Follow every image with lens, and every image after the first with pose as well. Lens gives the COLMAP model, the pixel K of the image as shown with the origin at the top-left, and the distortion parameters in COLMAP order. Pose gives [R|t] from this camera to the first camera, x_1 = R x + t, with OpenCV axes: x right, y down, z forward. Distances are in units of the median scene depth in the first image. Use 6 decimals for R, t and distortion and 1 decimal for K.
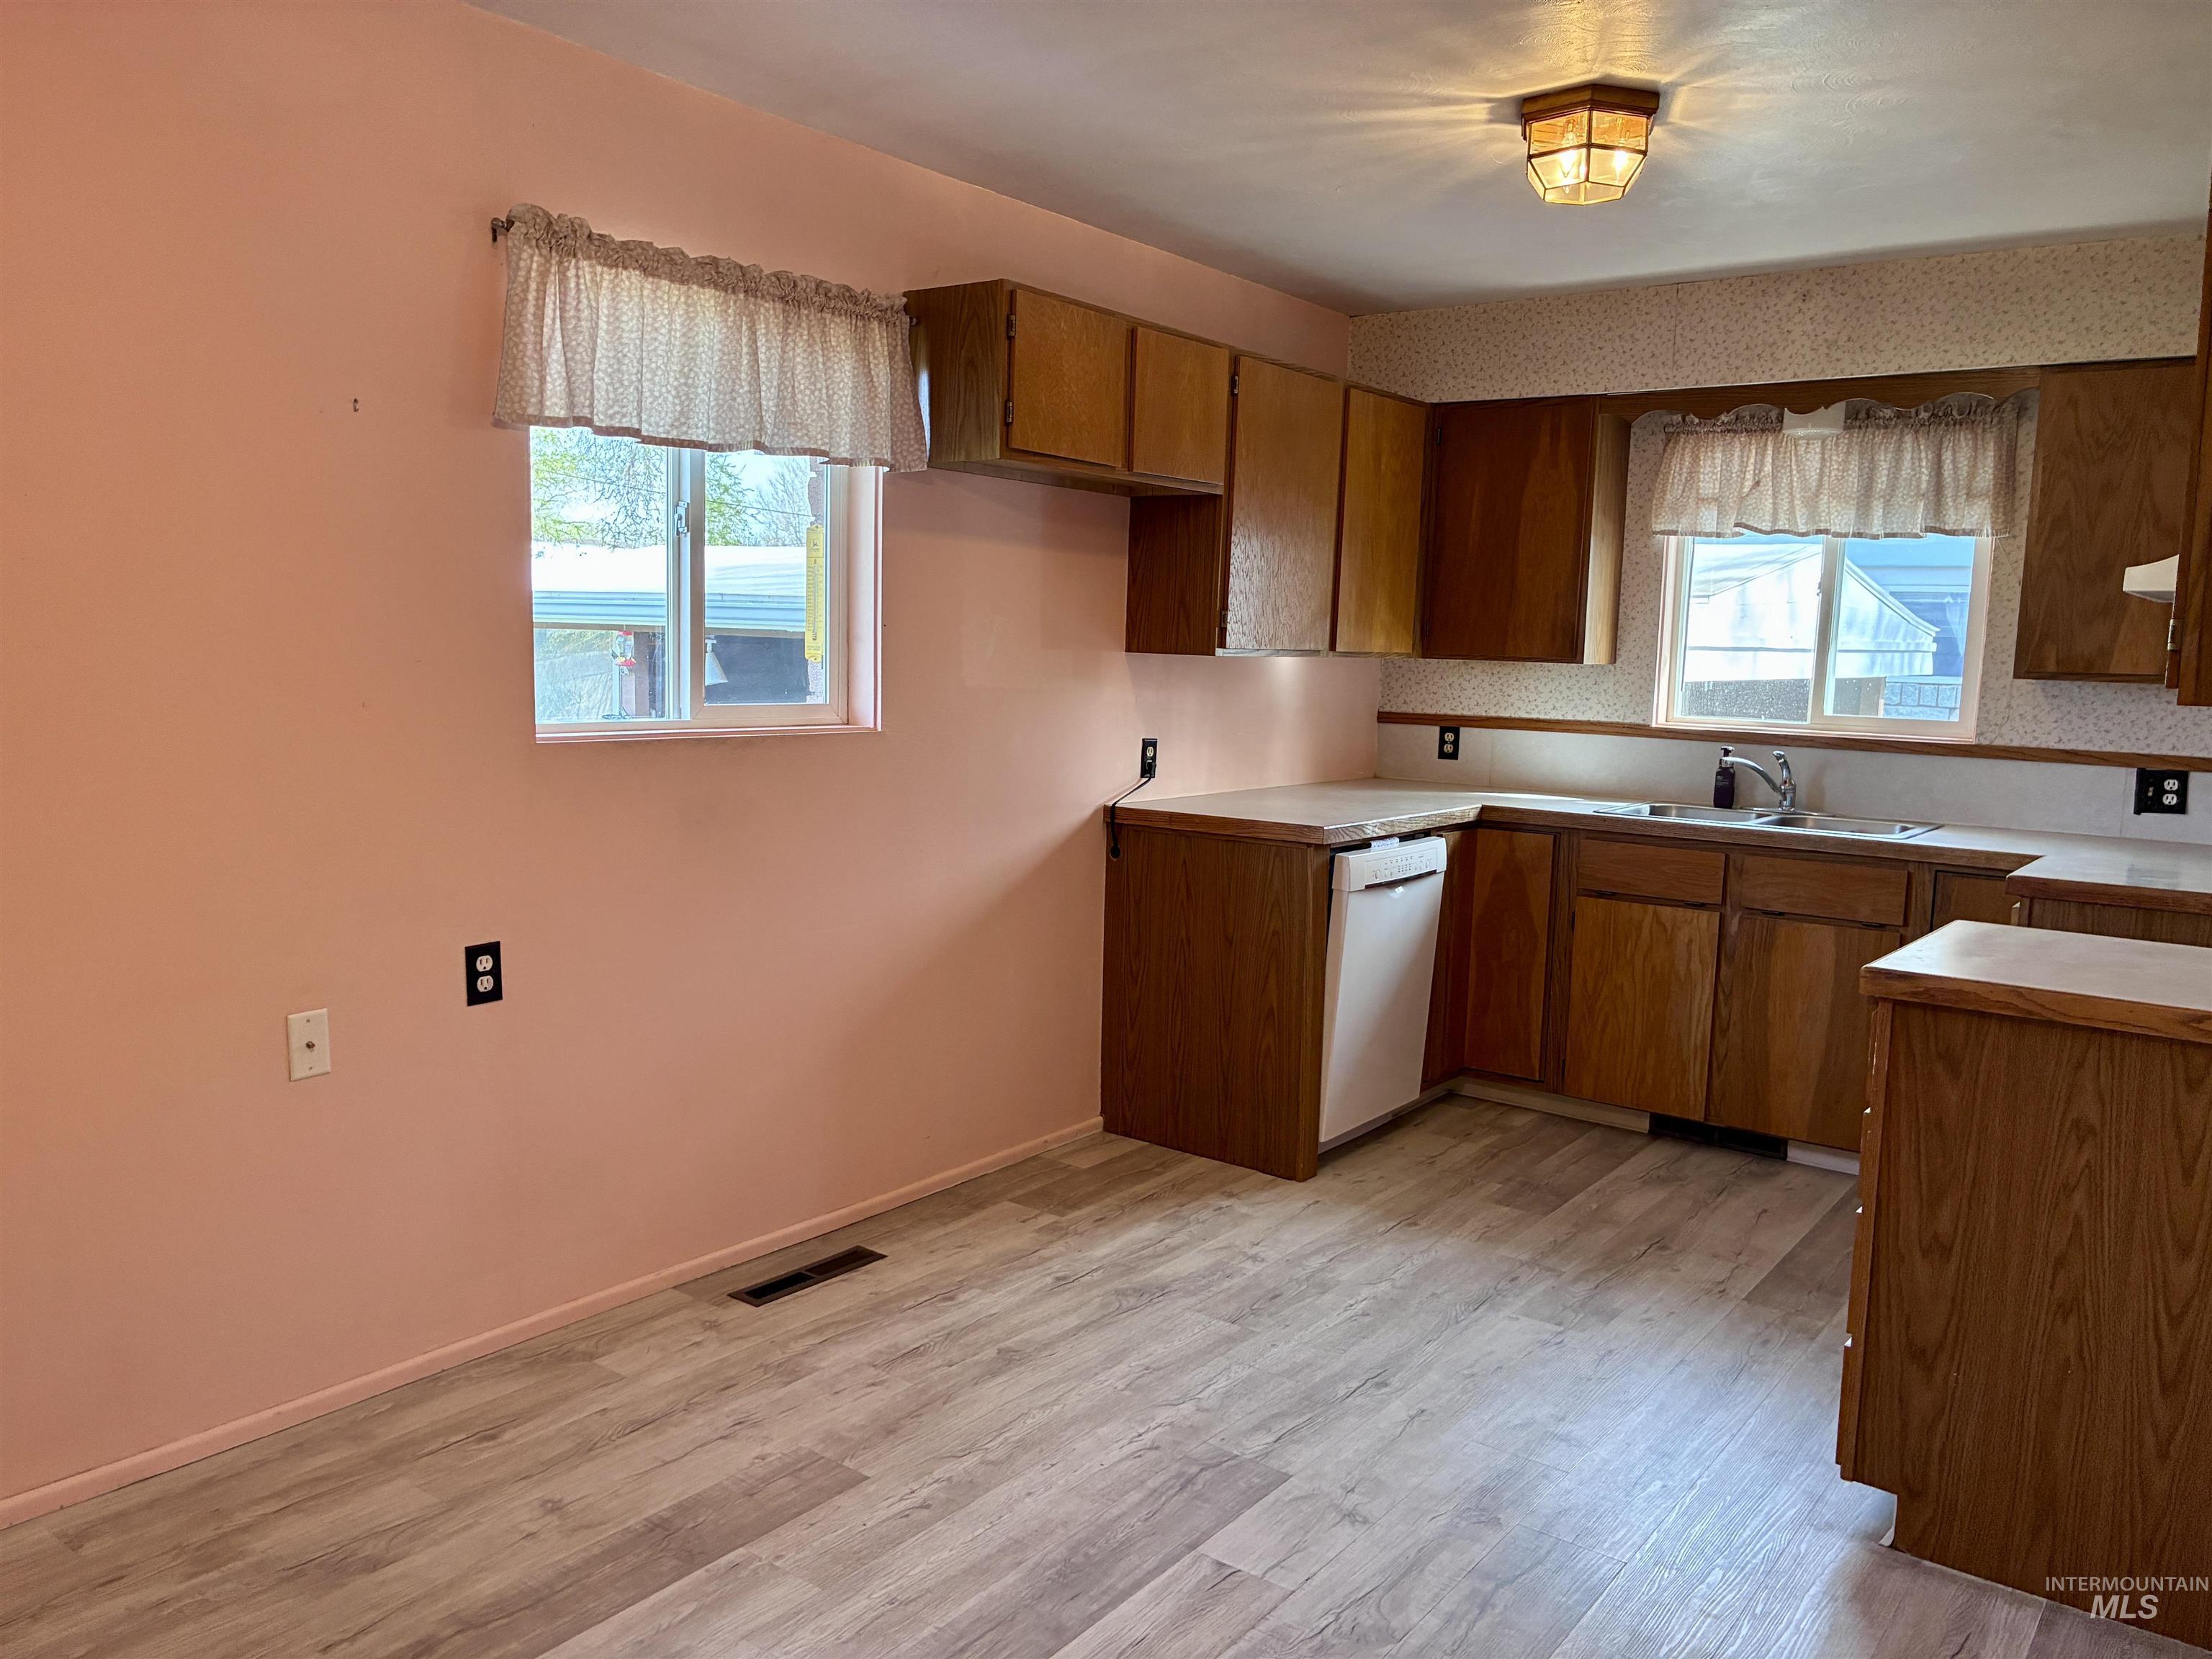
lens RADIAL K [[1654.6, 0, 1106.0], [0, 1654.6, 829.5], [0, 0, 1]] dist [0.057559, -0.078833]
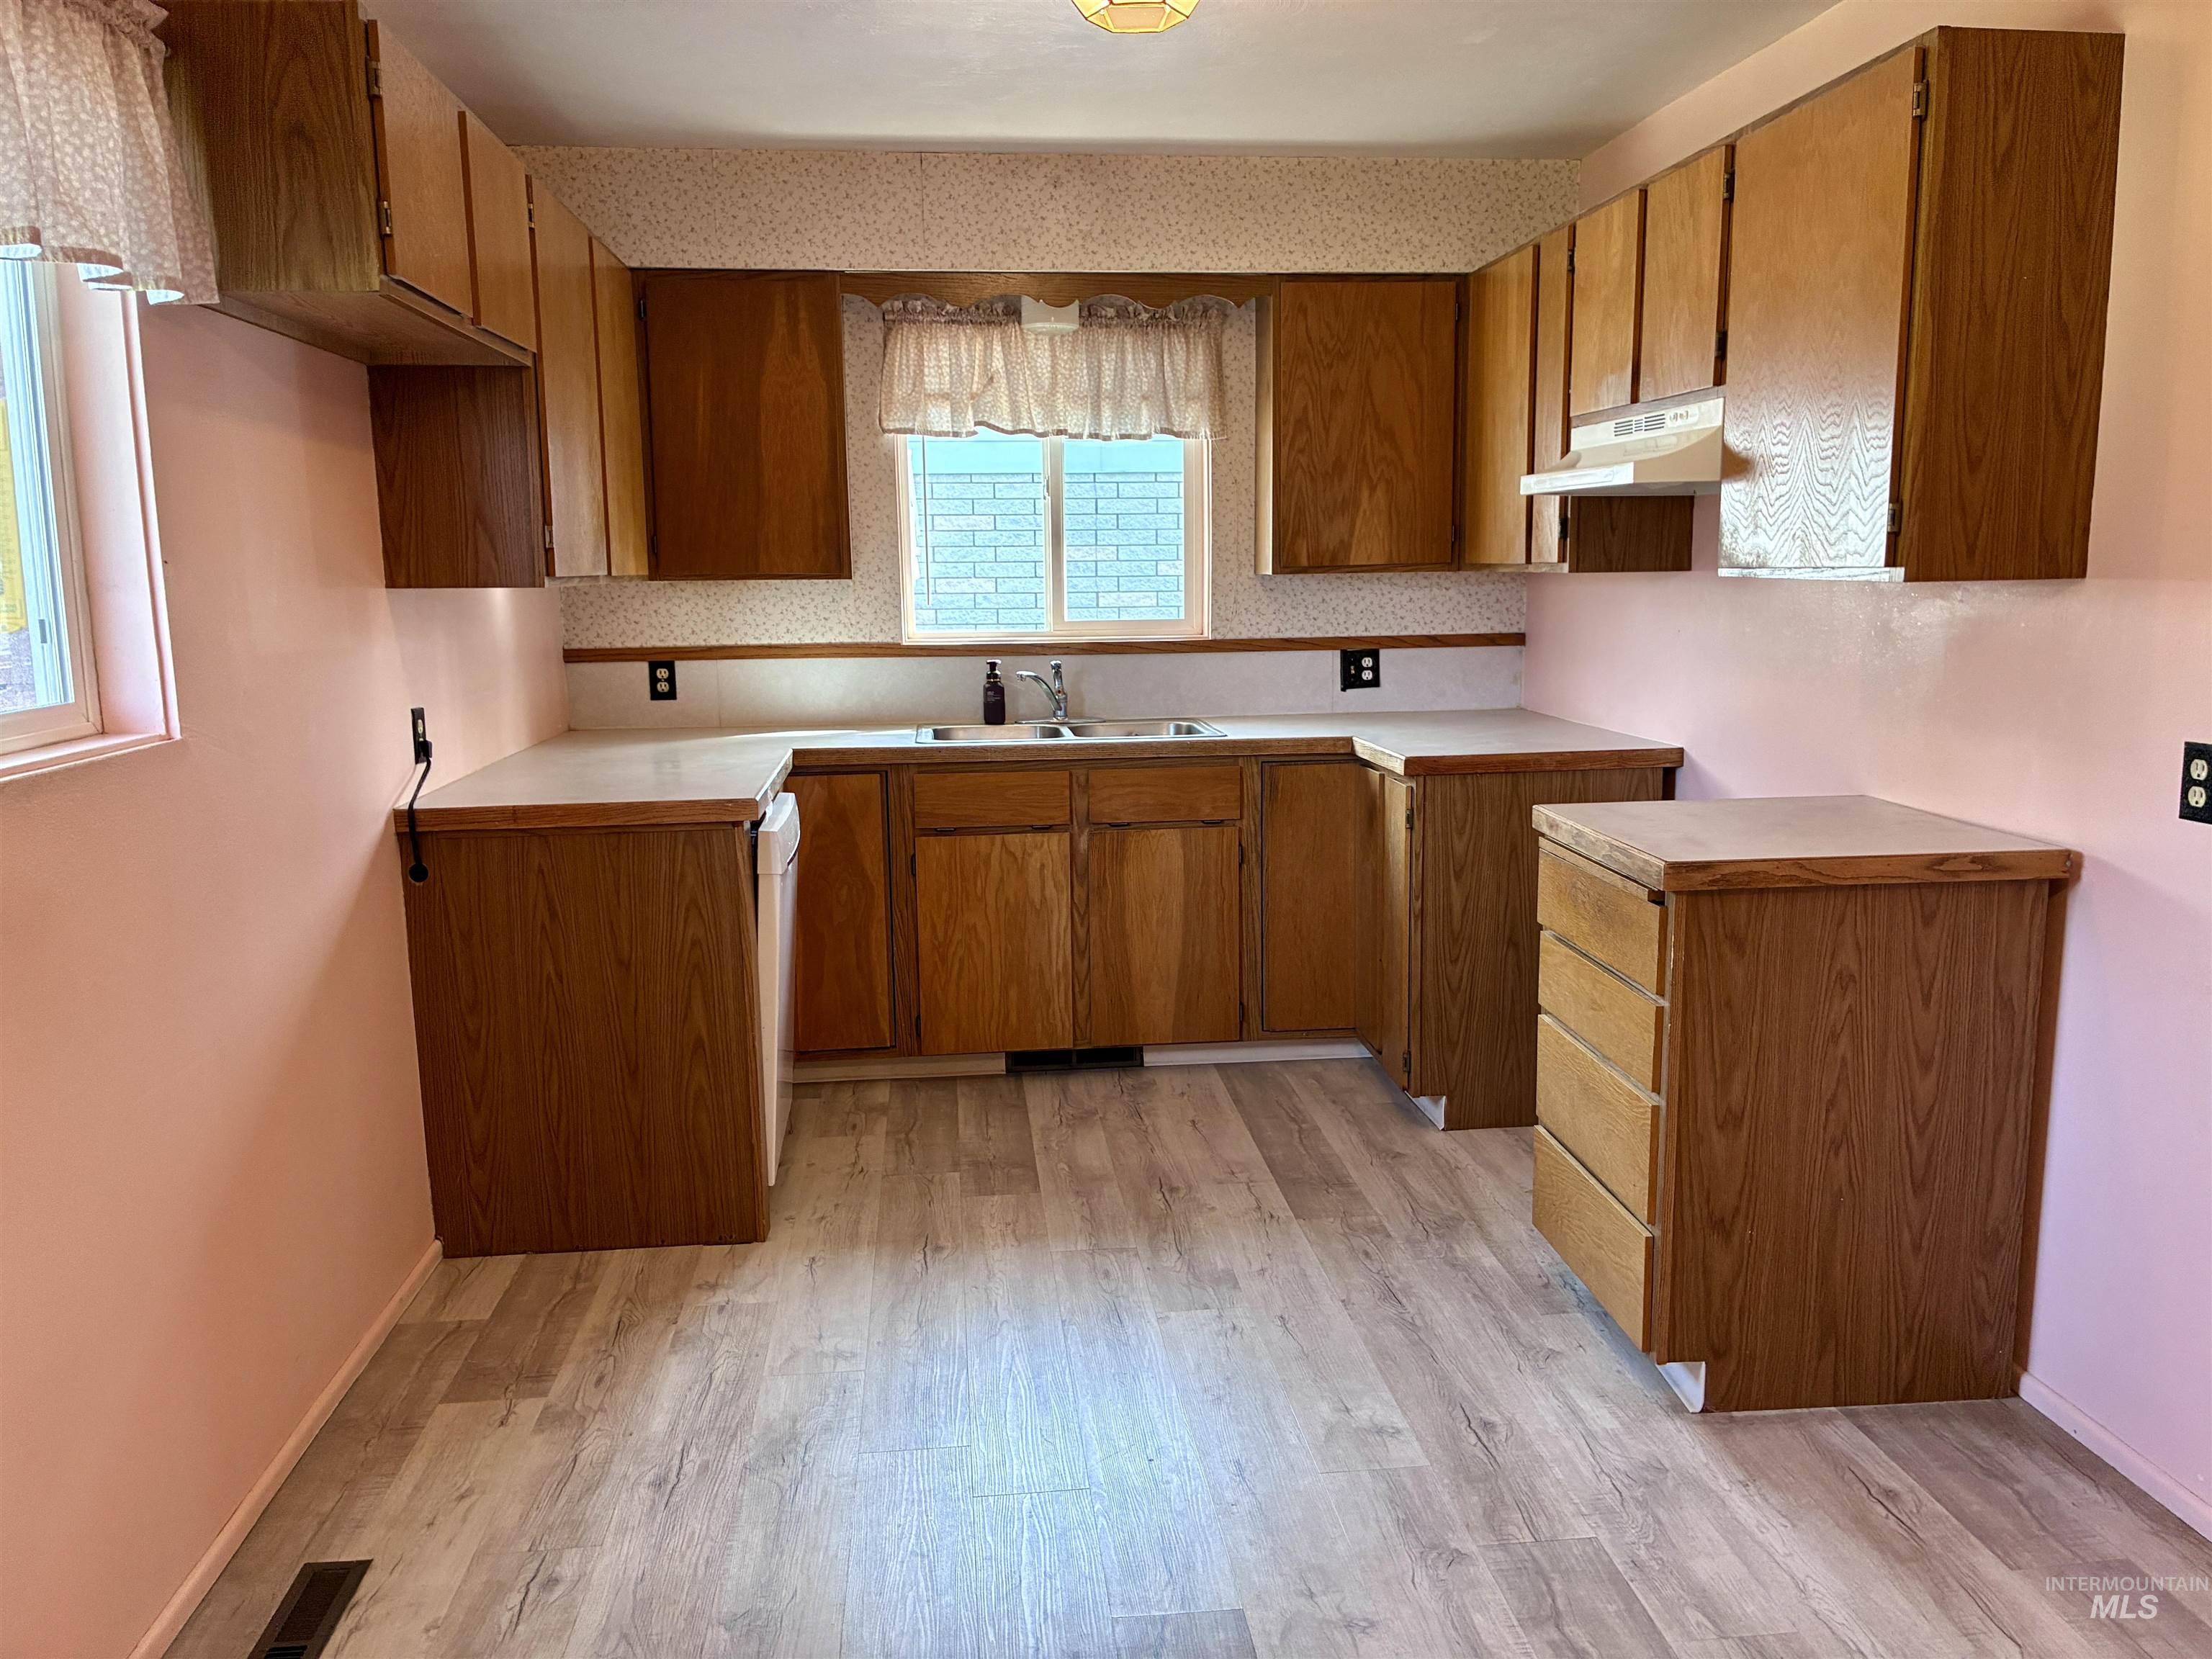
lens RADIAL K [[1653.6, 0, 1112.2], [0, 1653.6, 838.6], [0, 0, 1]] dist [0.033983, -0.086551]
pose [[0.732093, -0.150004, 0.664484, -0.250030], [0.113017, 0.988681, 0.098674, -0.038051], [-0.671764, 0.002859, 0.740760, 0.280260]]
